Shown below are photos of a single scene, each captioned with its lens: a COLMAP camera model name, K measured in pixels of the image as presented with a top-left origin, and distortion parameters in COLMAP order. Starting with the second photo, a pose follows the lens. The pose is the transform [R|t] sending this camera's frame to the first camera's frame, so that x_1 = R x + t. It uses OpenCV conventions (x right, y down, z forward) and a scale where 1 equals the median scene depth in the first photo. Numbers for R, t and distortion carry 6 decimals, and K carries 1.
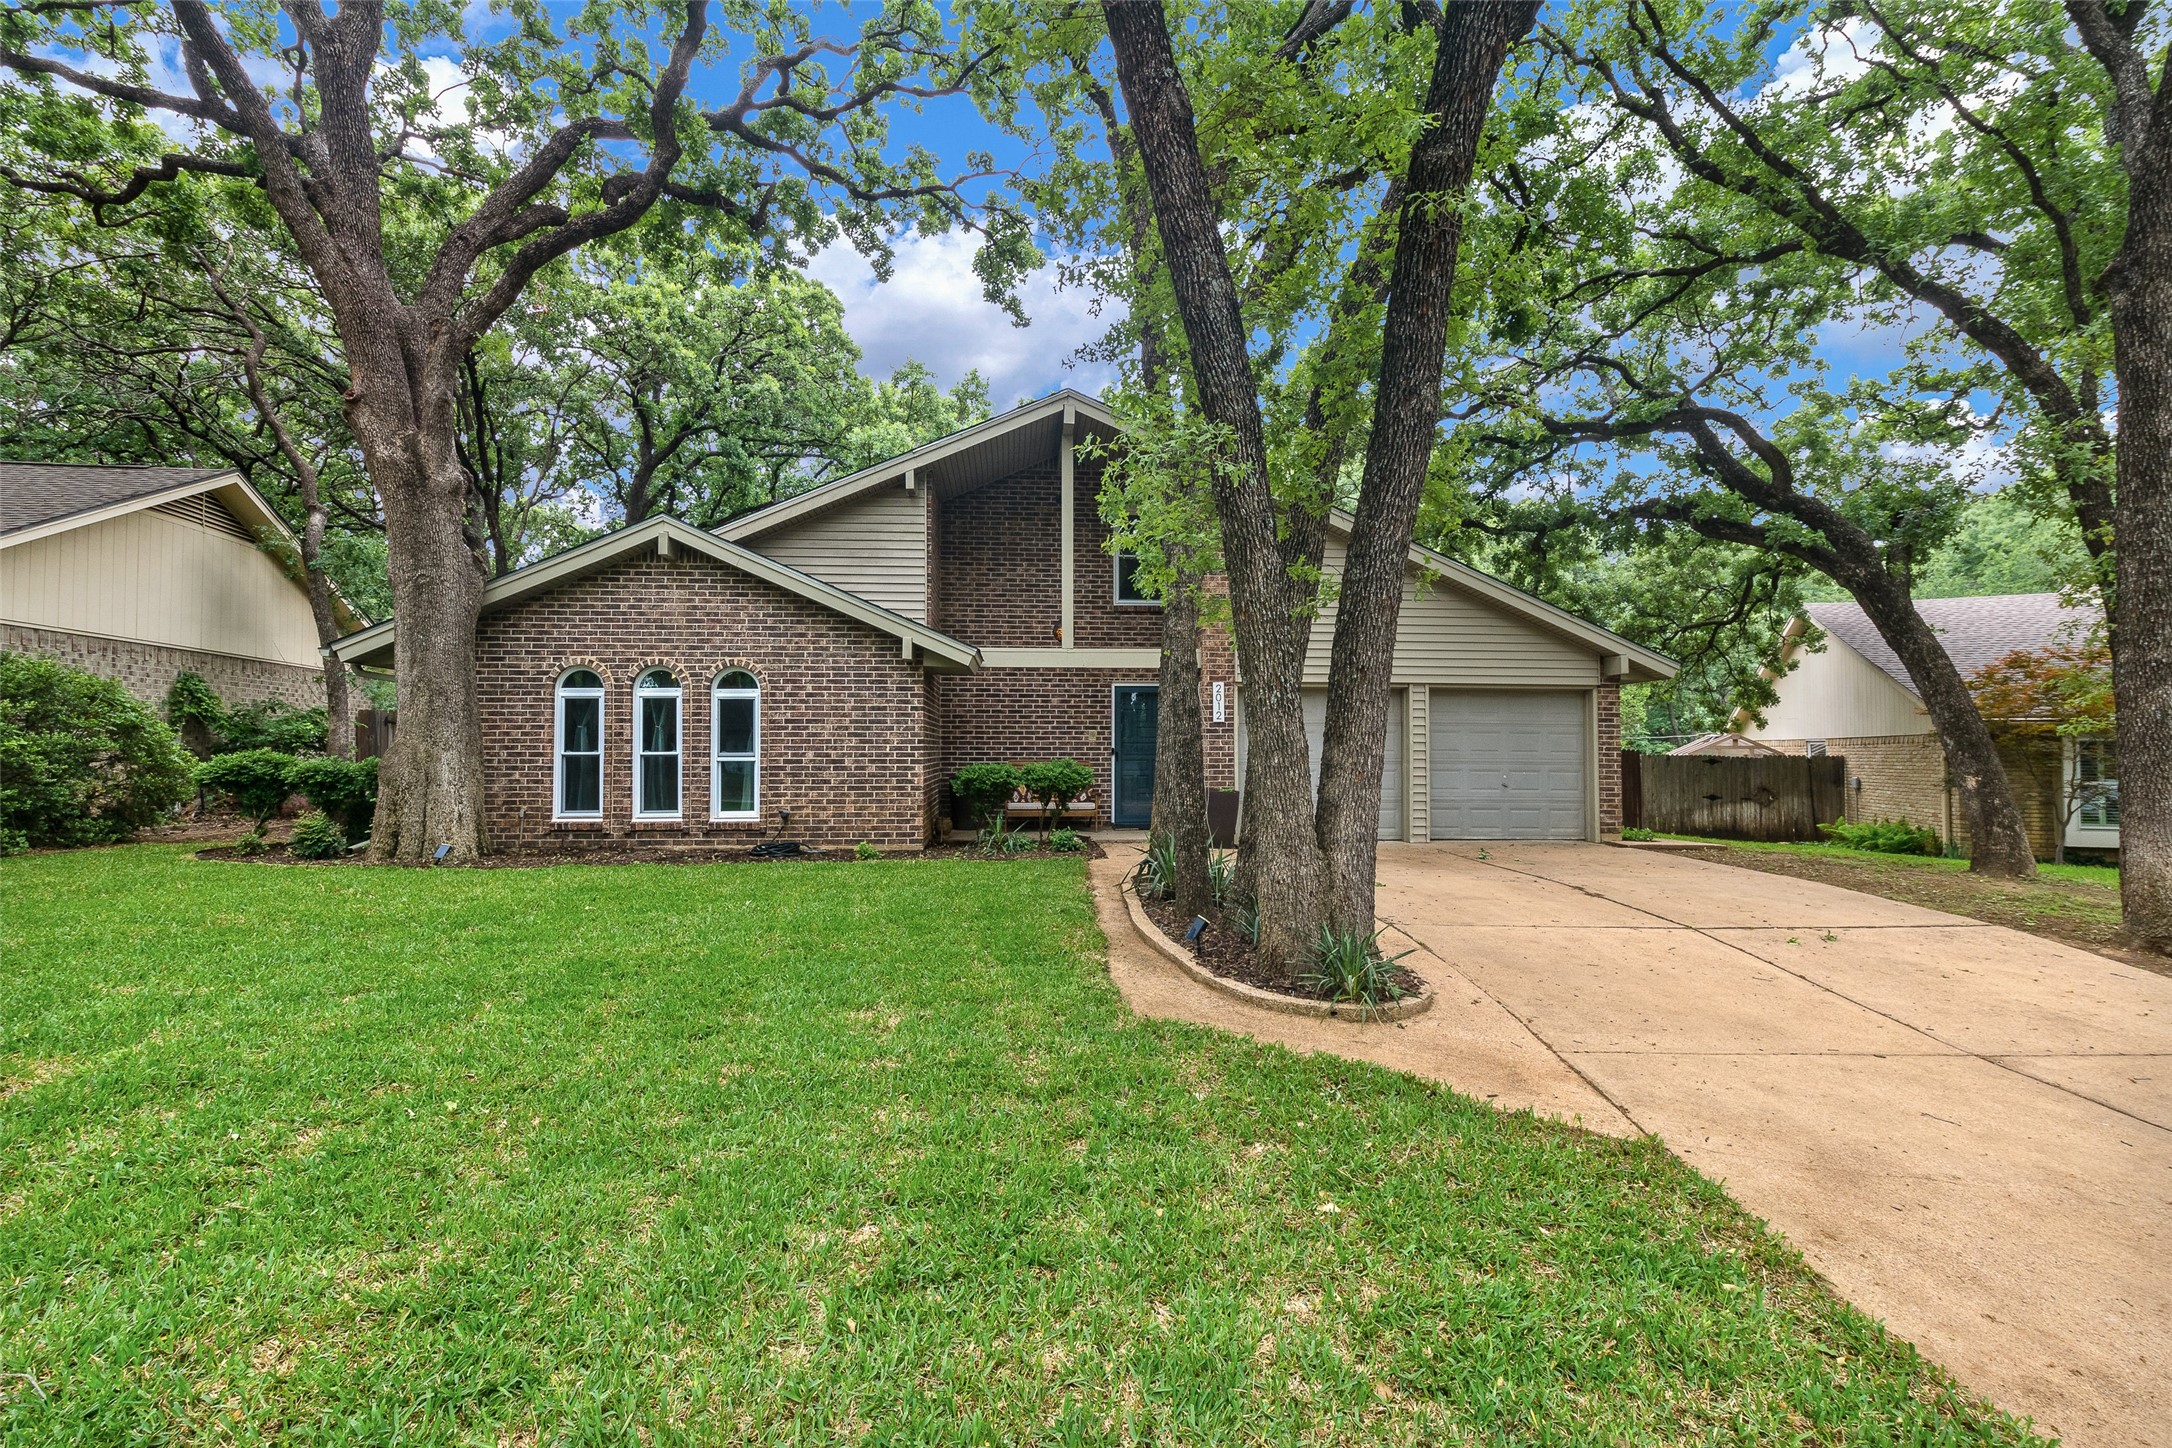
lens RADIAL K [[1002.2, 0, 1086.0], [0, 1002.2, 724.0], [0, 0, 1]] dist [0.000754, -0.000338]
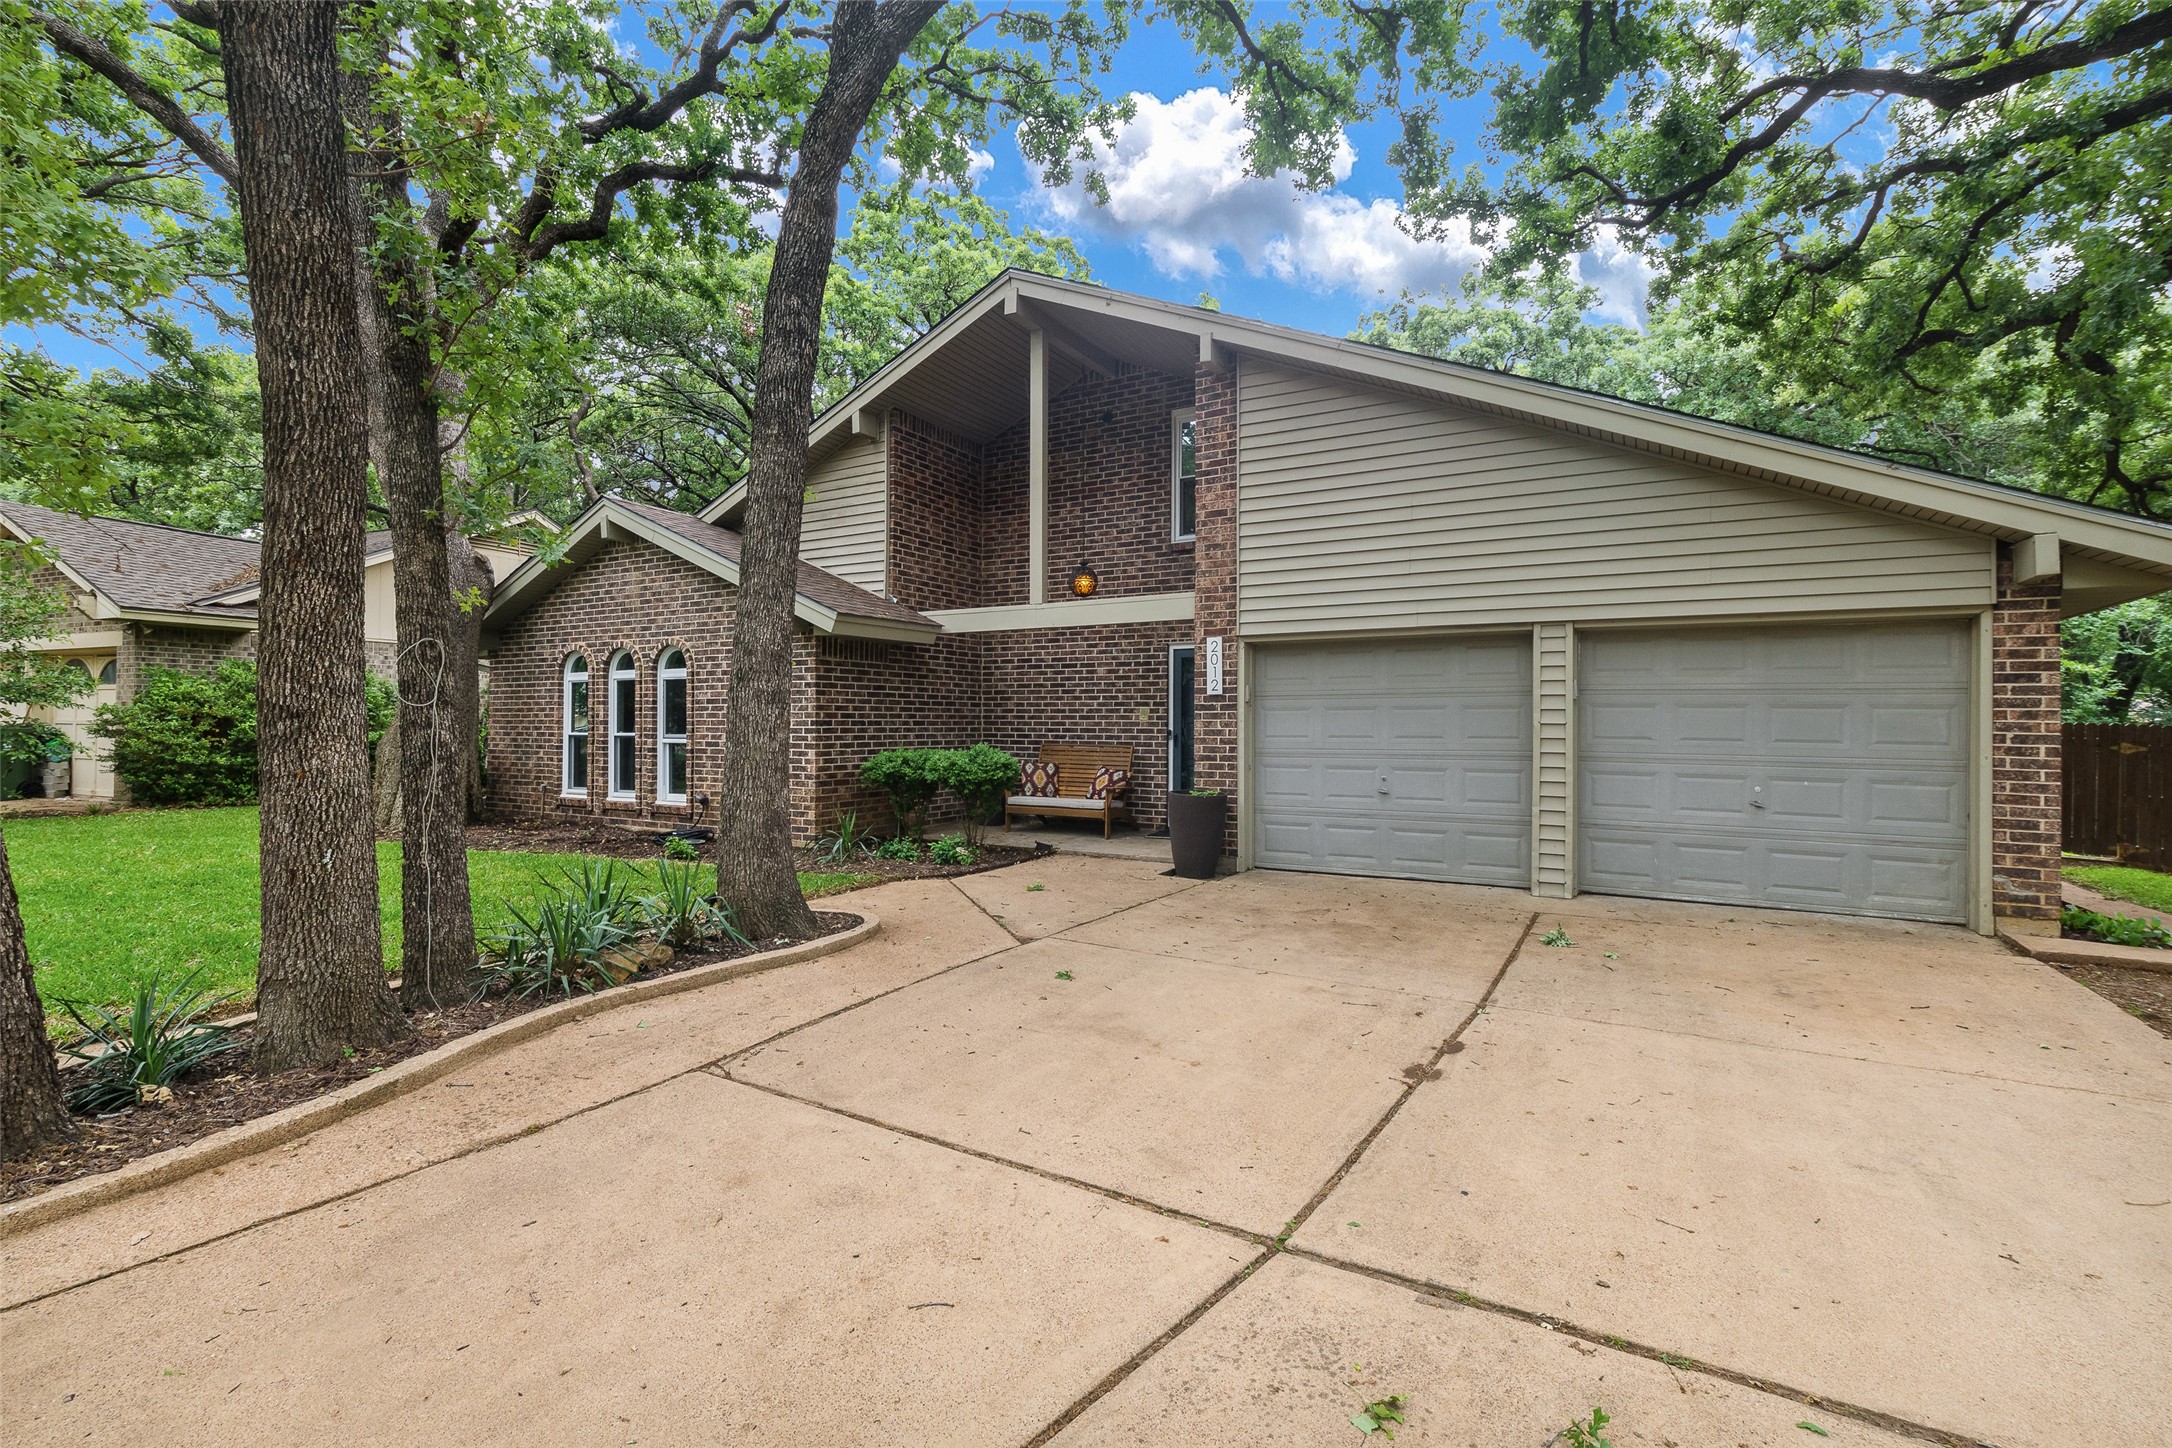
lens RADIAL K [[1002.2, 0, 1086.0], [0, 1002.2, 724.0], [0, 0, 1]] dist [0.000754, -0.000338]
pose [[0.805926, 0.001737, -0.592014, 0.492664], [0.012429, 0.999726, 0.019854, 0.003582], [0.591886, -0.023360, 0.805683, 0.401069]]
